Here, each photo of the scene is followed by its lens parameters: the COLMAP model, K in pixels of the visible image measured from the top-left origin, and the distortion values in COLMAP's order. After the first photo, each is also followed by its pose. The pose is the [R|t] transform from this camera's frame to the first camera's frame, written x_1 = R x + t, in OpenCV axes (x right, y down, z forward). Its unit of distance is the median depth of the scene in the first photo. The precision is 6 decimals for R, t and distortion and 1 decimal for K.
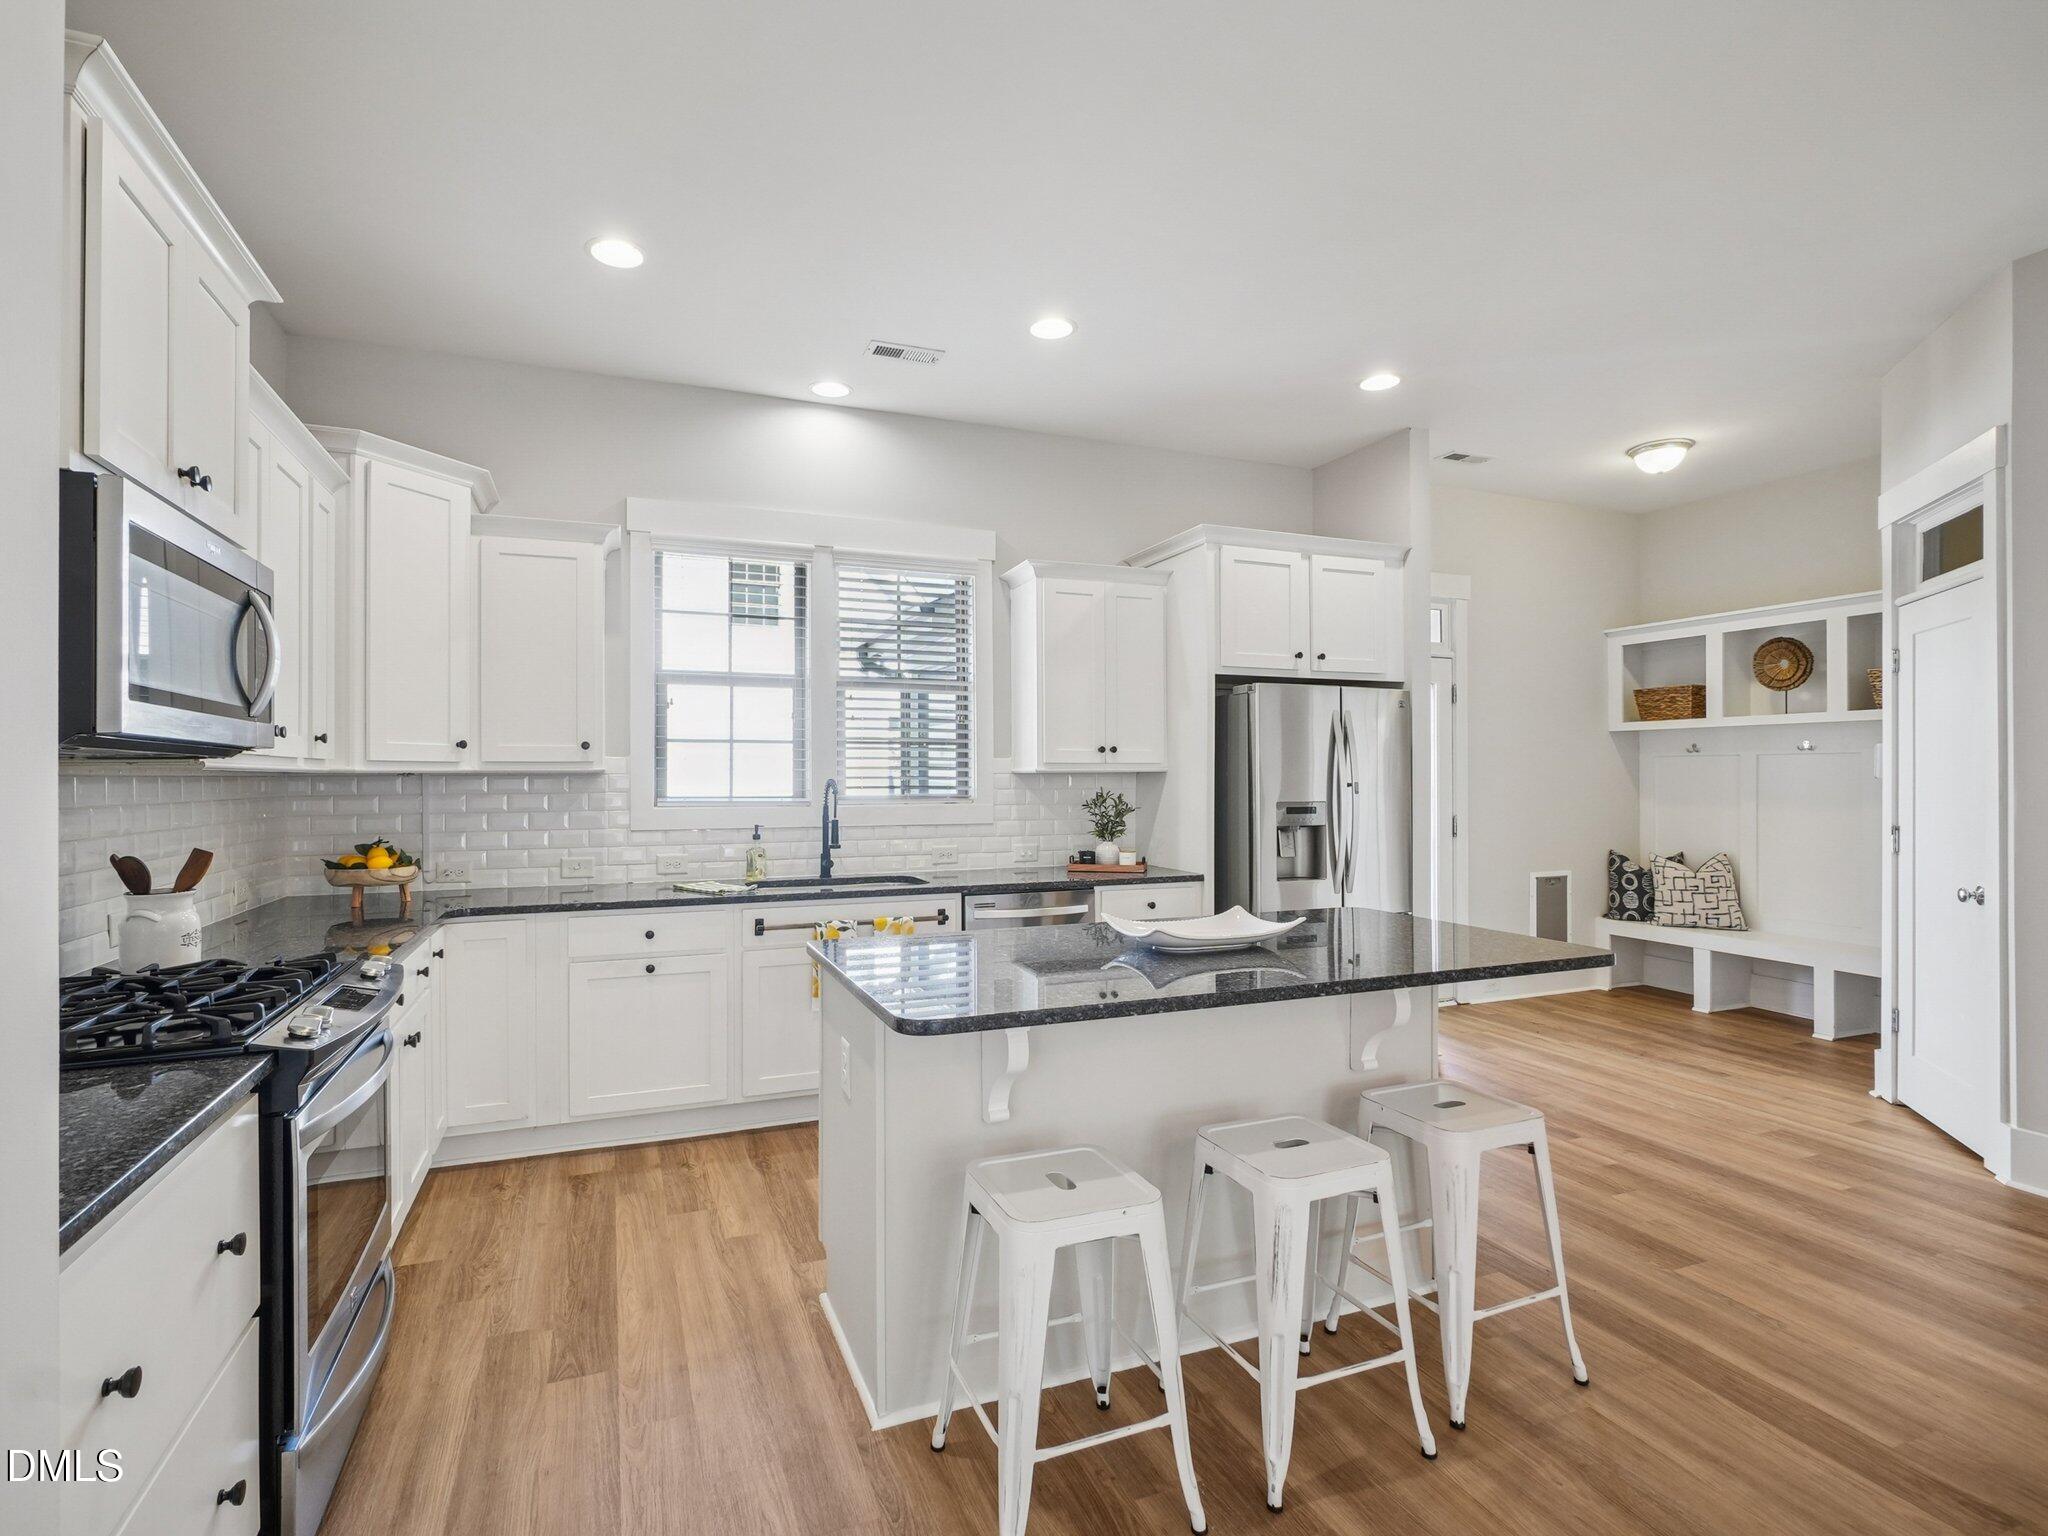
lens RADIAL K [[998.6, 0, 981.4], [0, 998.6, 766.6], [0, 0, 1]] dist [-0.001833, 0.006278]
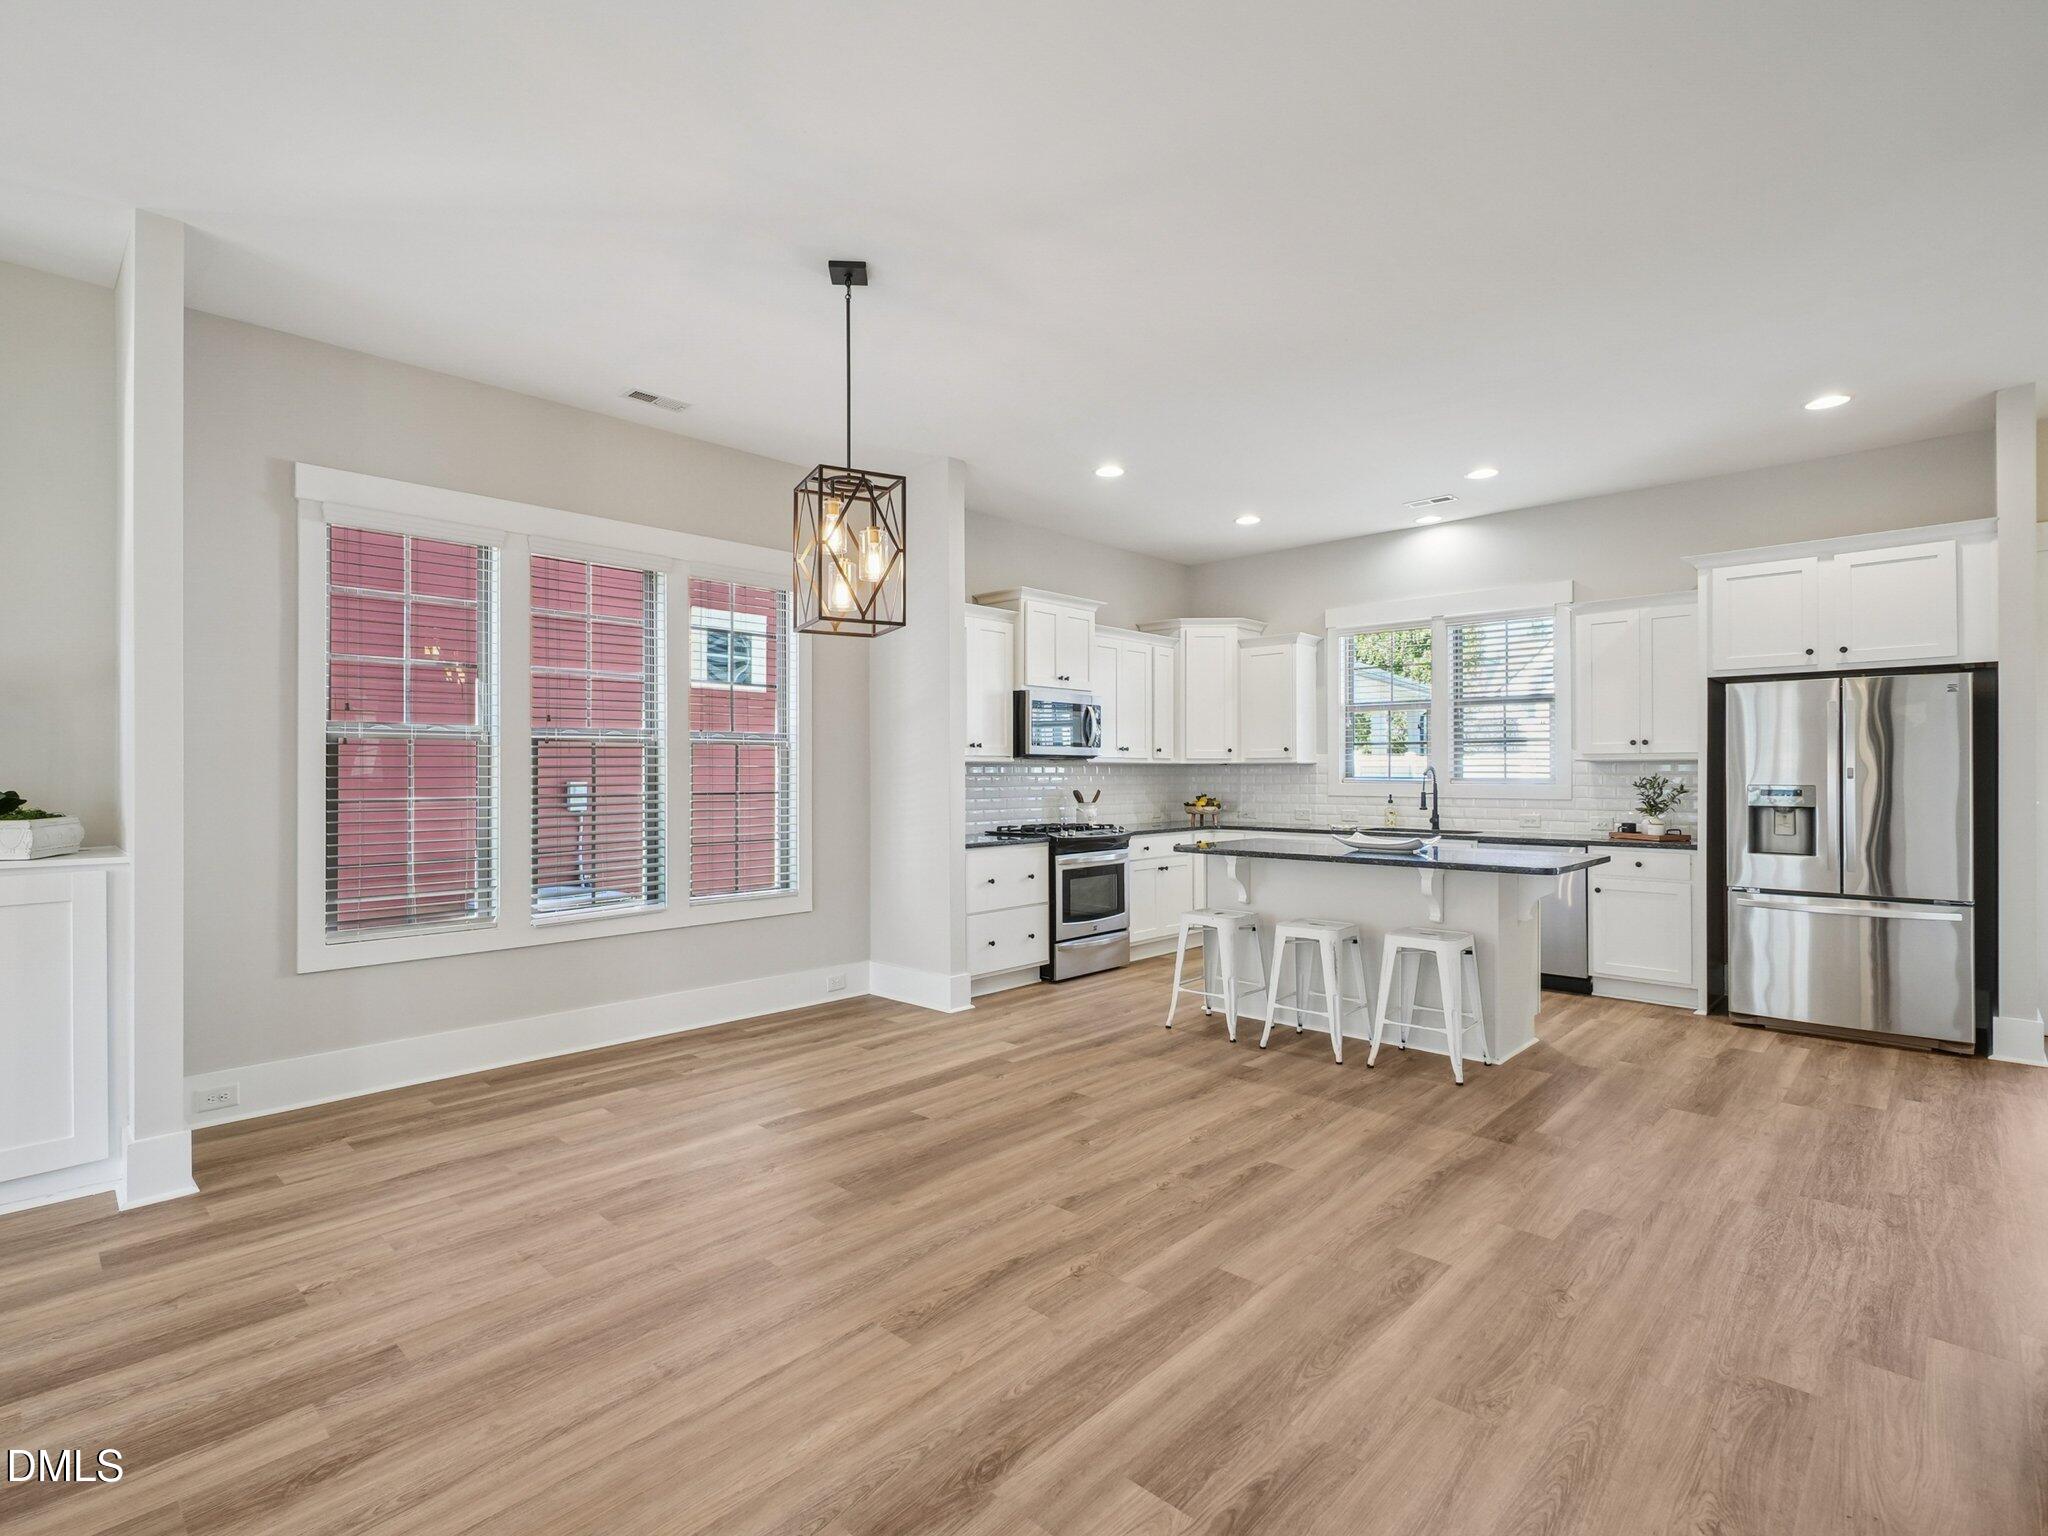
lens RADIAL K [[998.6, 0, 997.2], [0, 998.6, 768.3], [0, 0, 1]] dist [-0.001833, 0.006278]
pose [[0.422710, -0.003029, -0.906260, 0.915103], [0.008424, 0.999964, 0.000587, 0.007706], [0.906226, -0.007882, 0.422721, -0.266353]]
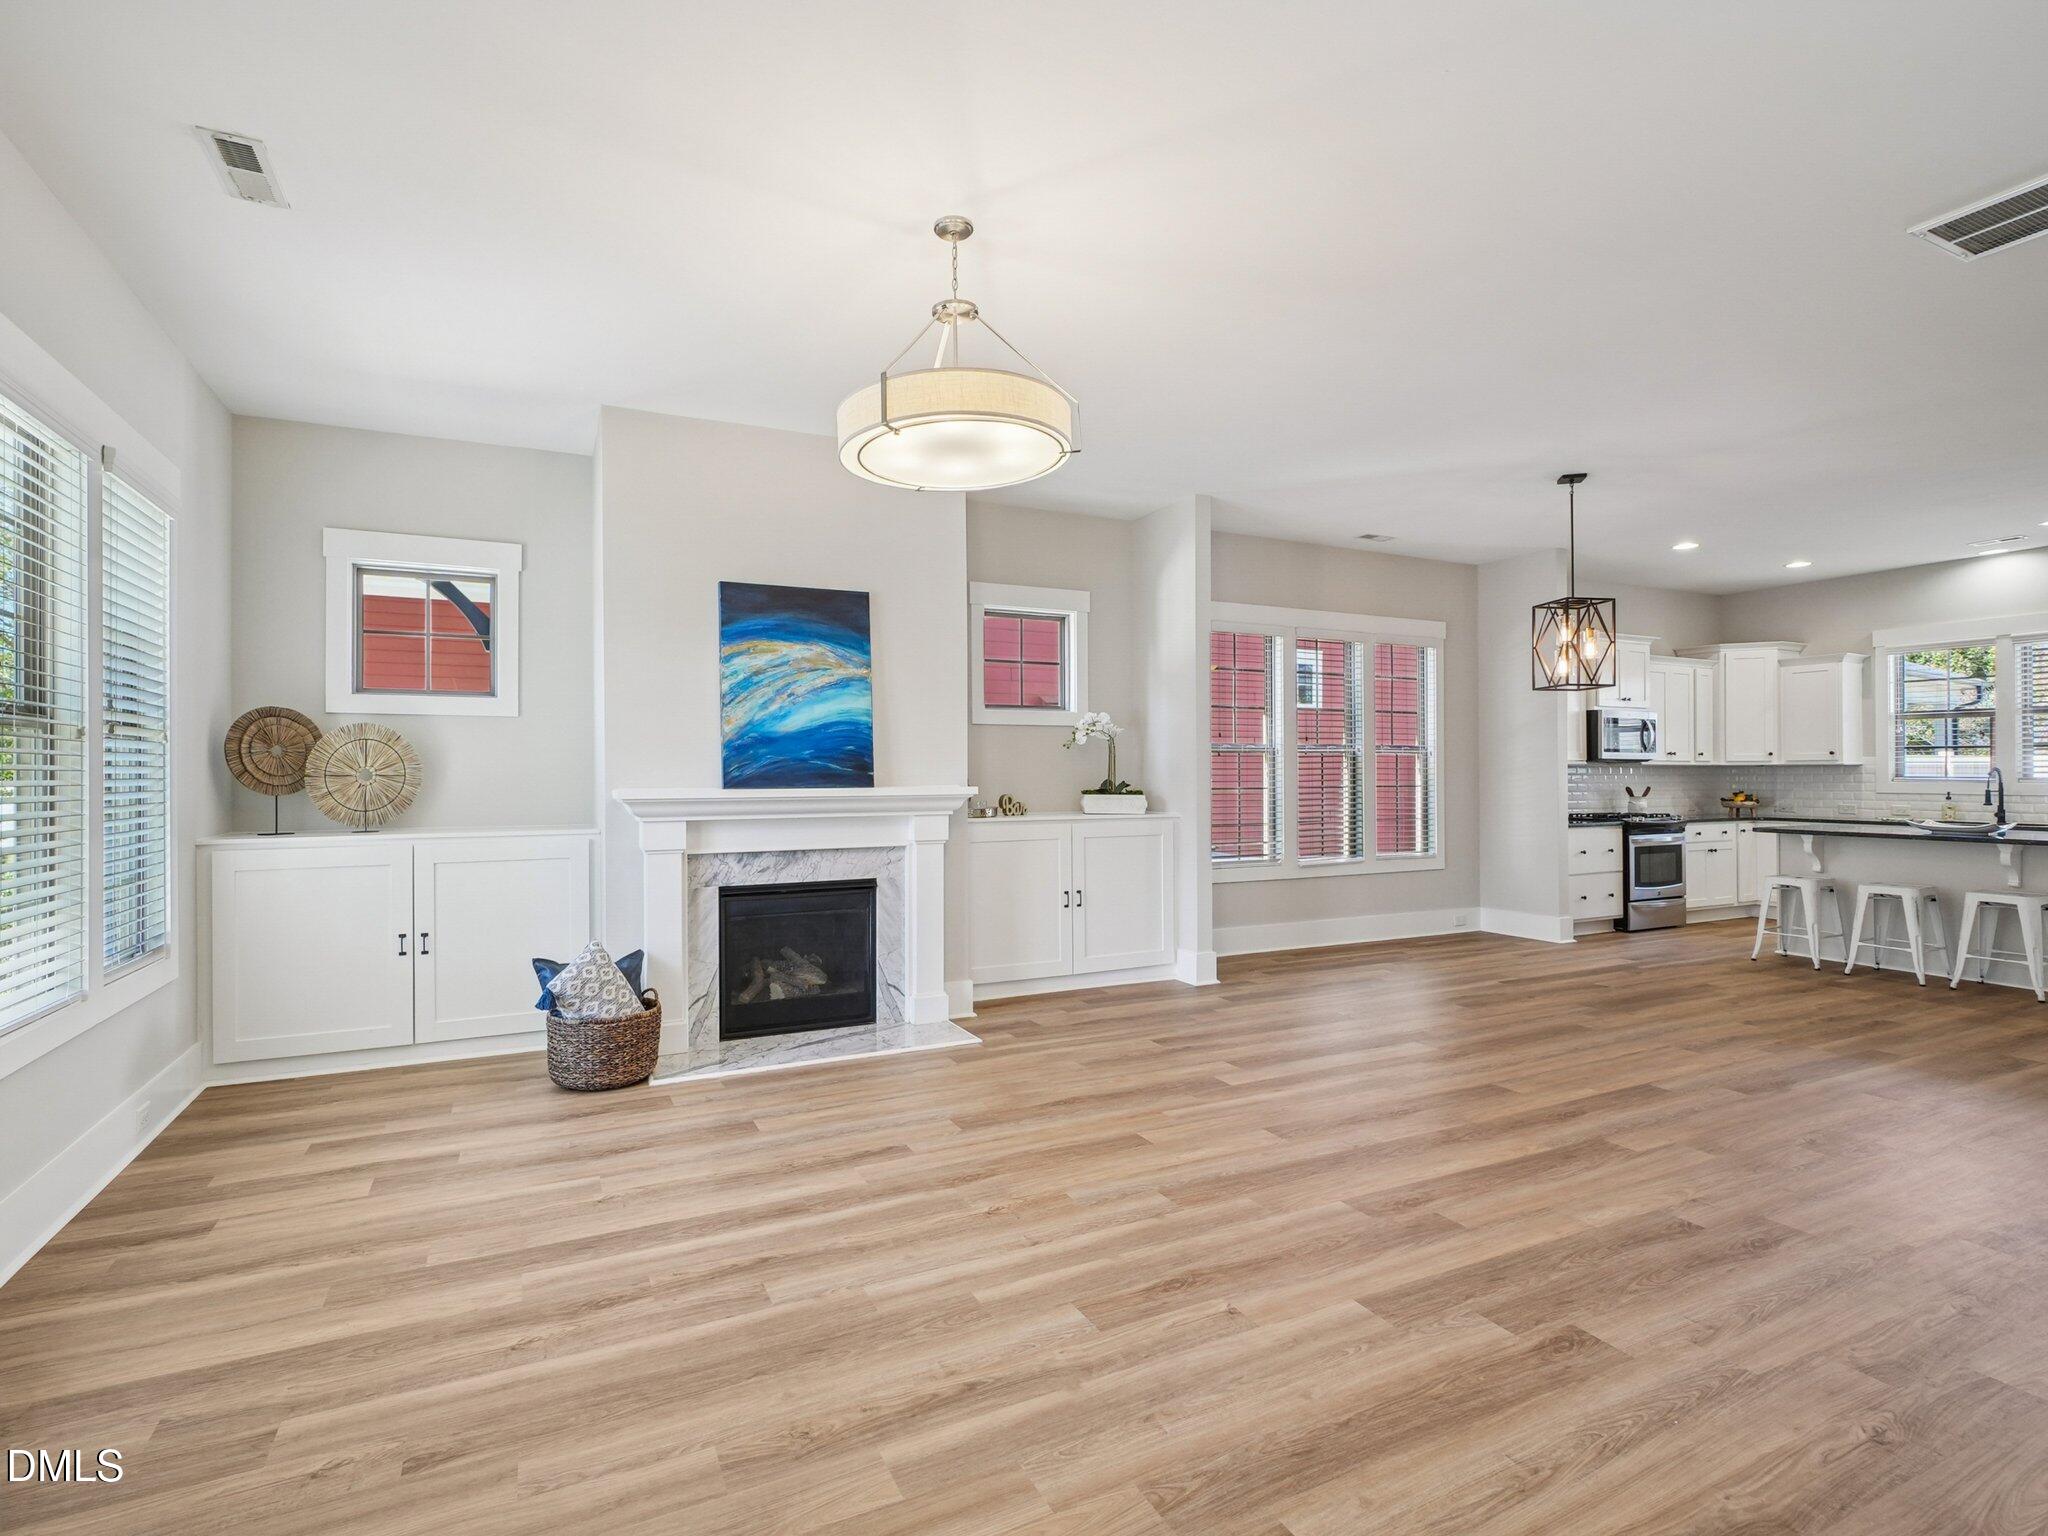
lens RADIAL K [[998.6, 0, 1006.2], [0, 998.6, 763.5], [0, 0, 1]] dist [-0.001833, 0.006278]
pose [[0.089364, -0.010092, -0.995948, 1.375812], [0.009986, 0.999907, -0.009237, 0.004396], [0.995949, -0.009120, 0.089456, -0.862920]]
